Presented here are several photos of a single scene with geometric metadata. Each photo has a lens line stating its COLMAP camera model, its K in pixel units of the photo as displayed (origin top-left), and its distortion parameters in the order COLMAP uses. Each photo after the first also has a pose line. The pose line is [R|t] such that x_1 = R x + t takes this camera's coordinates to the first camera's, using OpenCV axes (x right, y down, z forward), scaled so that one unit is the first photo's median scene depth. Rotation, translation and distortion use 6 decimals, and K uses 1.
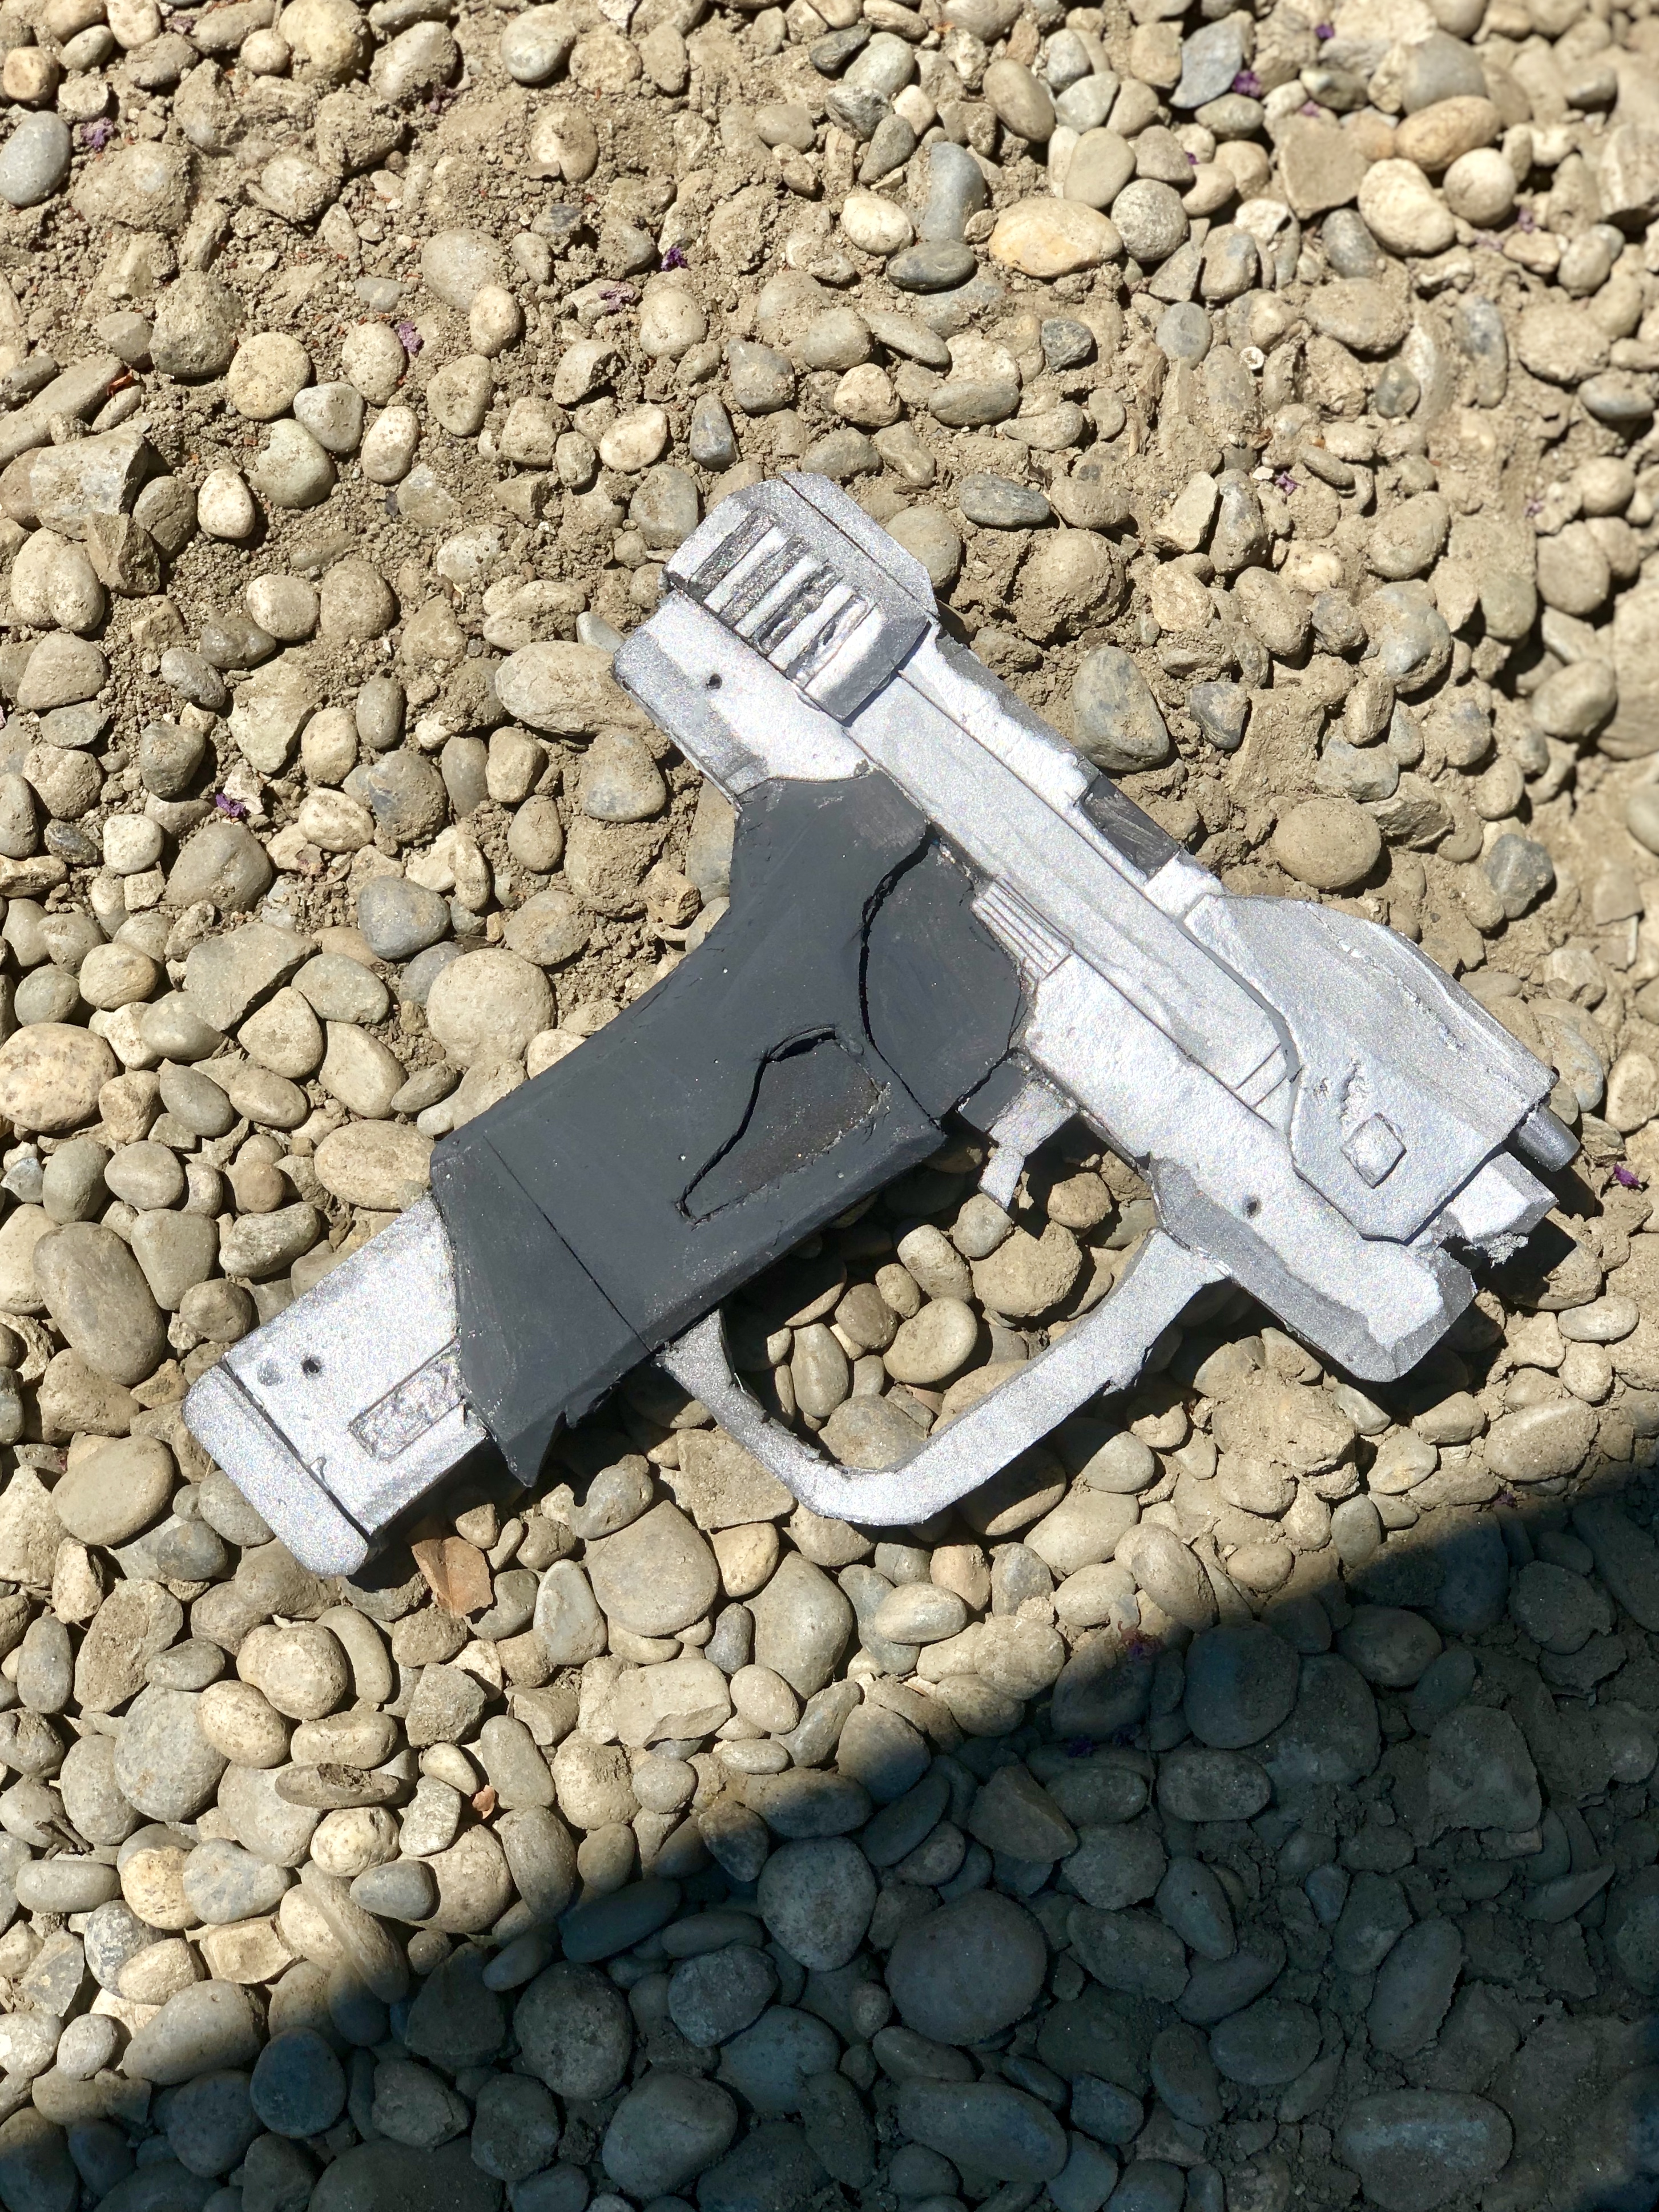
lens RADIAL K [[3250.9, 0, 786.9], [0, 3250.9, 1155.3], [0, 0, 1]] dist [0.018467, 0.000000]
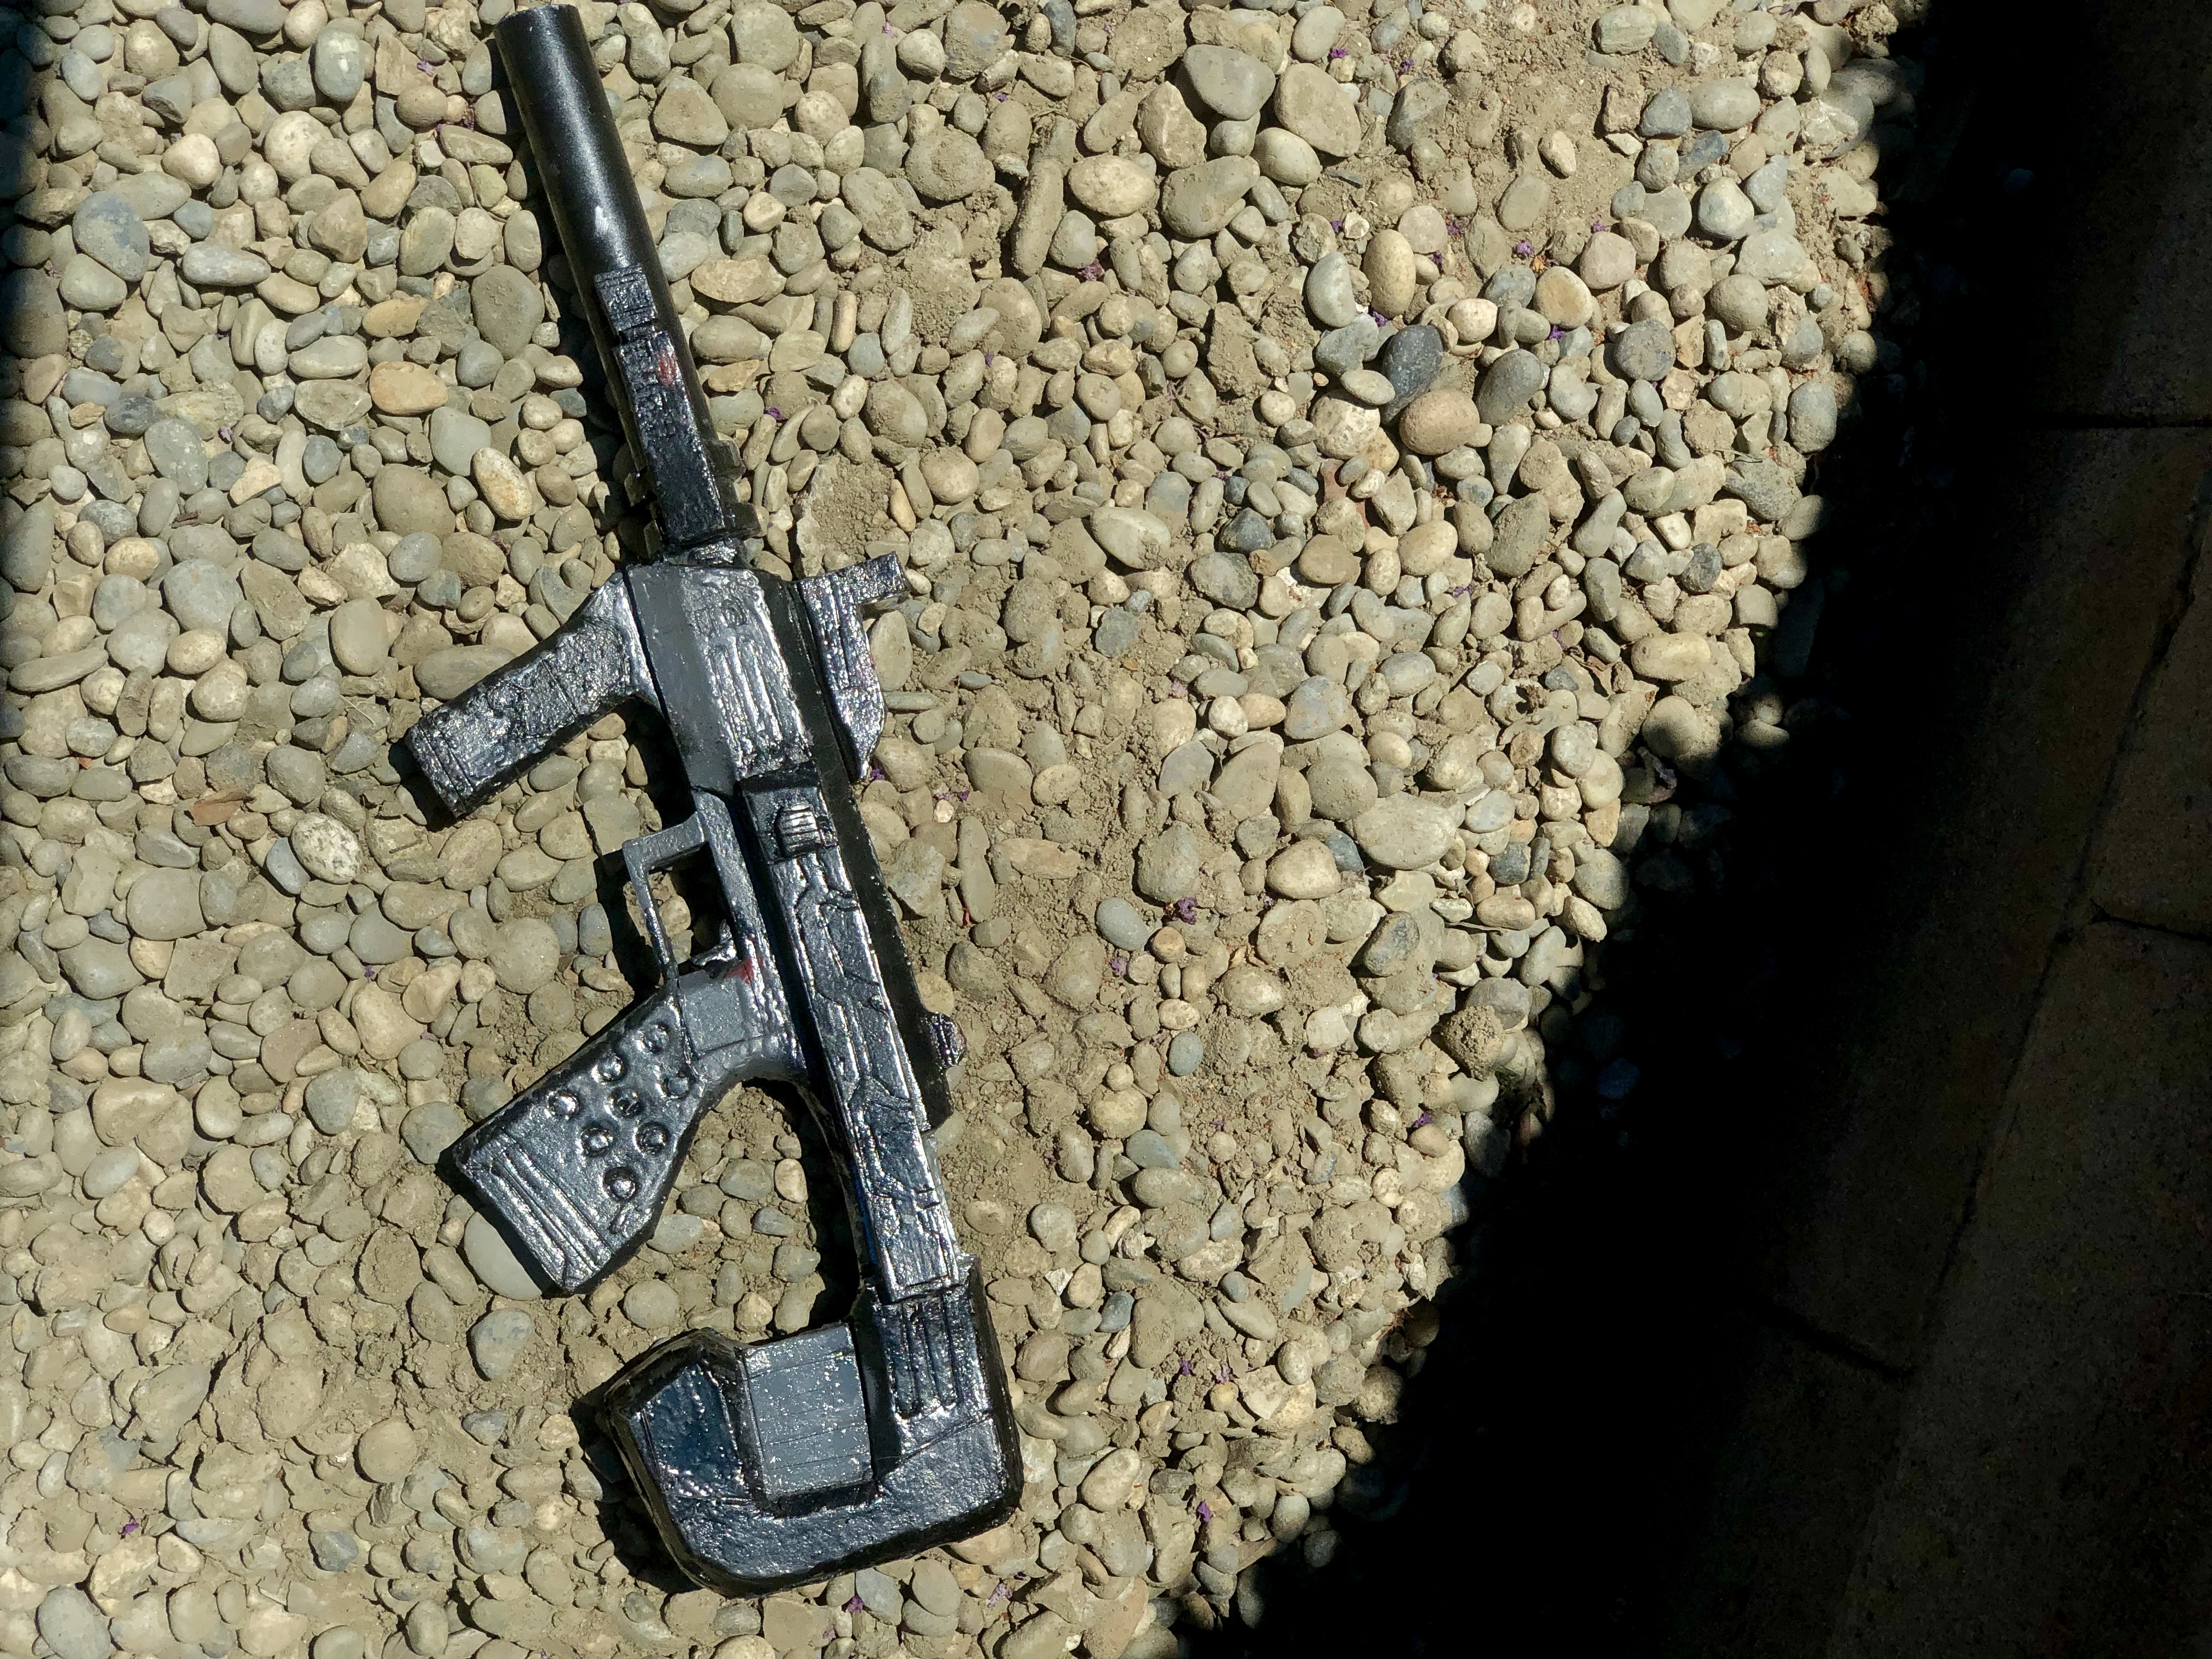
lens RADIAL K [[3250.7, 0, 1098.7], [0, 3250.7, 842.1], [0, 0, 1]] dist [0.018467, 0.000000]
pose [[-0.437727, 0.897999, -0.044654, -0.197174], [-0.895760, -0.439841, -0.064452, -0.174984], [-0.077519, 0.011787, 0.996921, -0.695506]]
